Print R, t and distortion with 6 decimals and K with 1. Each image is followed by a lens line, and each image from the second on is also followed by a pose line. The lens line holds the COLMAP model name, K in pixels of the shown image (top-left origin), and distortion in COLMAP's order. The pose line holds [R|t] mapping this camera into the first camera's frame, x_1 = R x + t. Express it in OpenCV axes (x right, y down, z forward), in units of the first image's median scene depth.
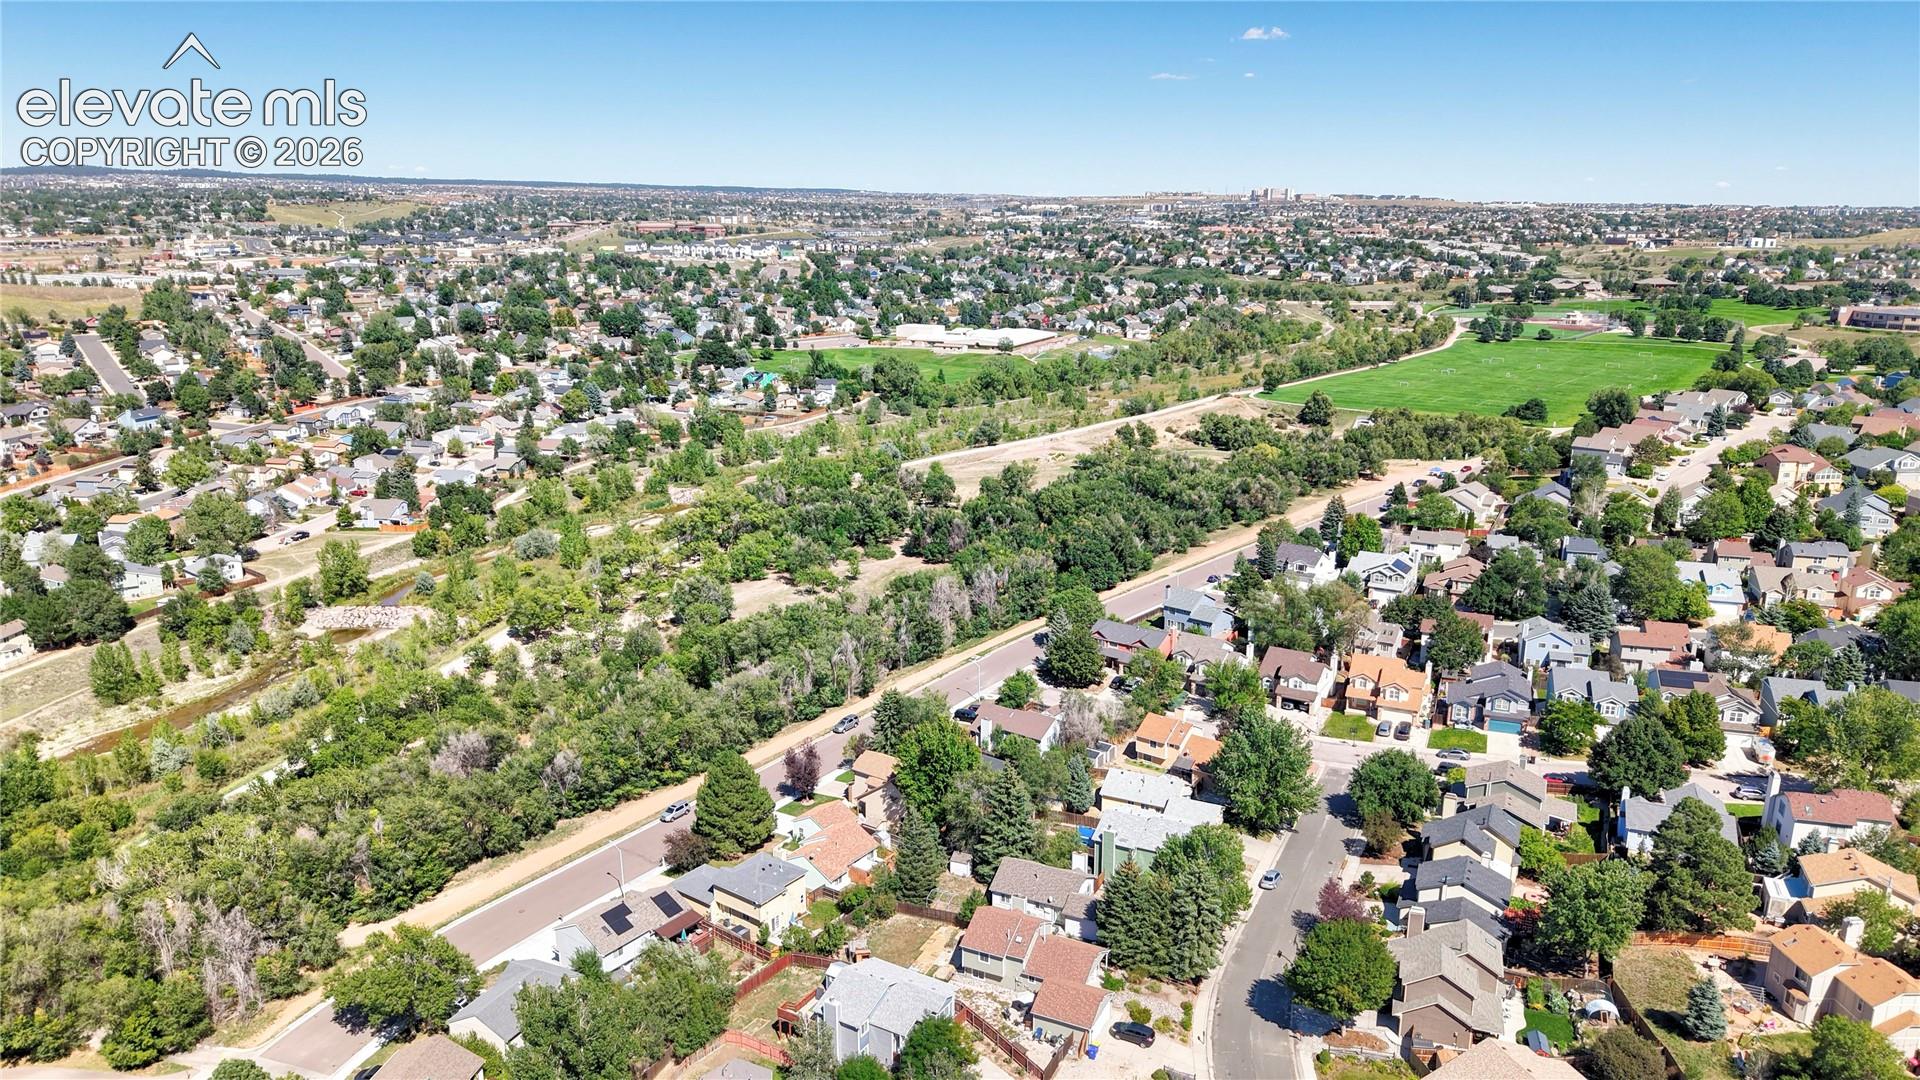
lens RADIAL K [[1281.5, 0, 963.9], [0, 1281.5, 523.8], [0, 0, 1]] dist [0.022357, -0.020587]
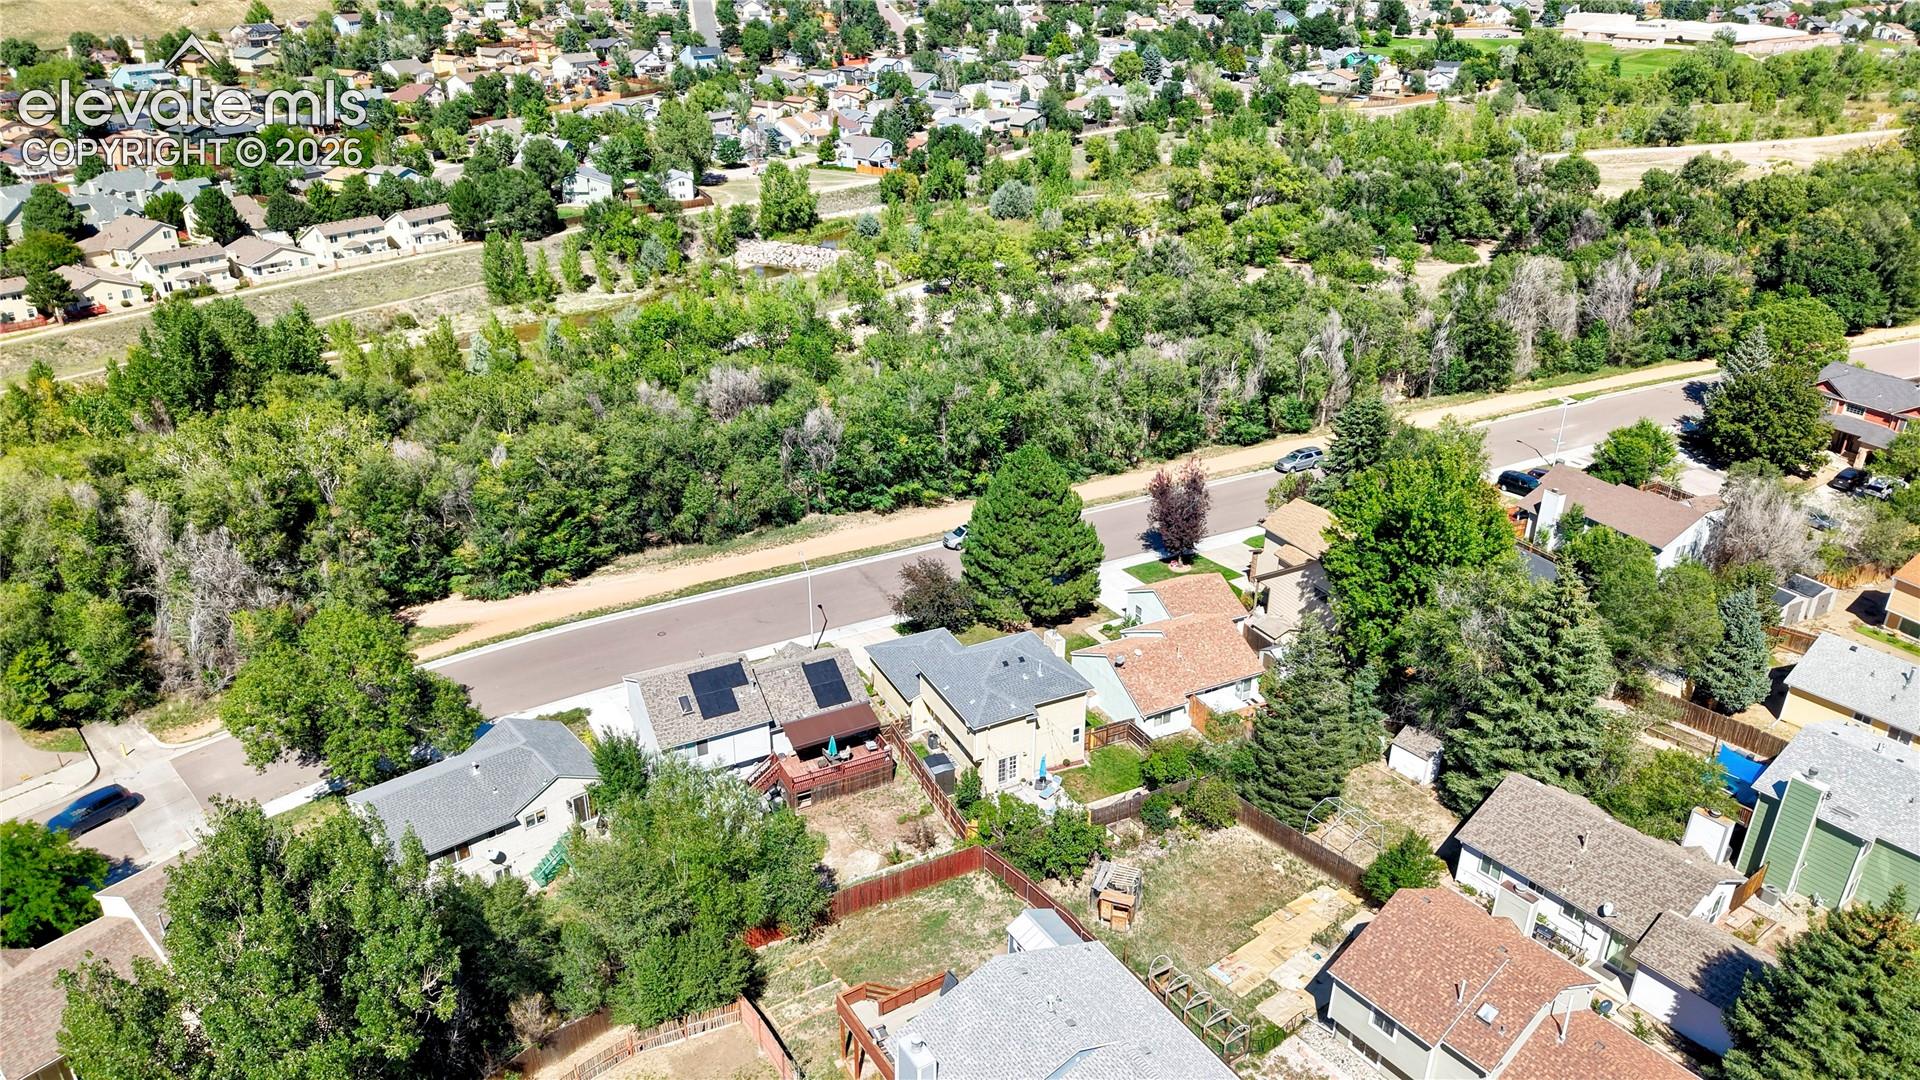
lens RADIAL K [[1281.5, 0, 956.7], [0, 1281.5, 545.2], [0, 0, 1]] dist [0.022357, -0.020587]
pose [[0.887993, 0.202666, -0.412789, 0.017270], [-0.116578, 0.967535, 0.224244, 0.066218], [0.444835, -0.151004, 0.882791, 0.329515]]
